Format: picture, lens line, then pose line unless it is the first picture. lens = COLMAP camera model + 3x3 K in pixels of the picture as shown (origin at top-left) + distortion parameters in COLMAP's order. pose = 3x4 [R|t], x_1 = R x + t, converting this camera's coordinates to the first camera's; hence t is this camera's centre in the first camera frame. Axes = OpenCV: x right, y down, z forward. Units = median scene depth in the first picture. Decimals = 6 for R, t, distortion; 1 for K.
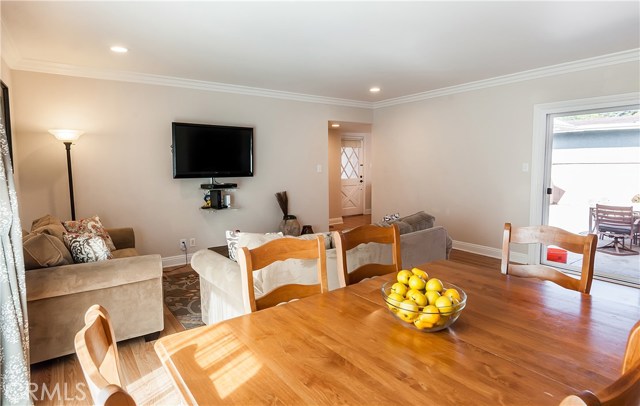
lens RADIAL K [[359.5, 0, 320.0], [0, 359.5, 203.0], [0, 0, 1]] dist [0.002033, 0.000020]
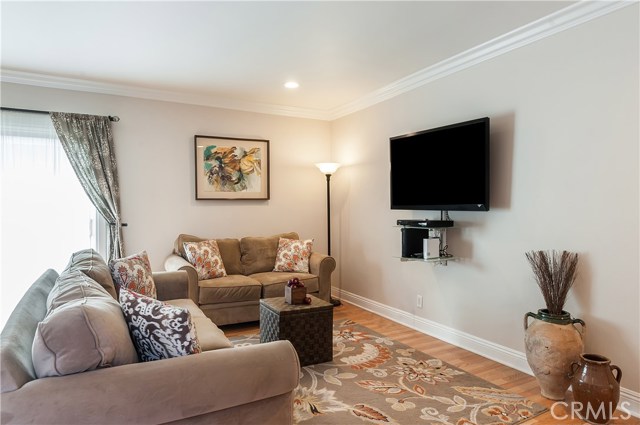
lens RADIAL K [[396.0, 0, 320.0], [0, 396.0, 212.5], [0, 0, 1]] dist [0.005186, 0.001970]
pose [[-0.136157, 0.026870, -0.990323, 0.467292], [-0.103447, 0.993782, 0.041187, -0.080496], [0.985271, 0.108054, -0.132531, 0.962429]]
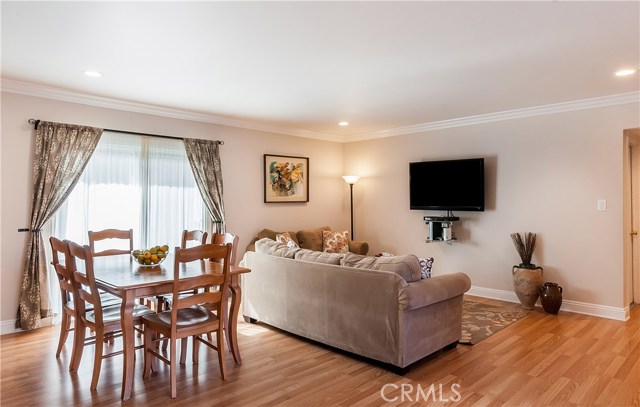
lens RADIAL K [[395.3, 0, 320.0], [0, 395.3, 203.5], [0, 0, 1]] dist [-0.003570, -0.000964]
pose [[0.123063, 0.016328, -0.992265, 0.843704], [-0.107054, 0.994248, 0.003083, -0.060360], [0.986608, 0.105847, 0.124103, 0.544861]]
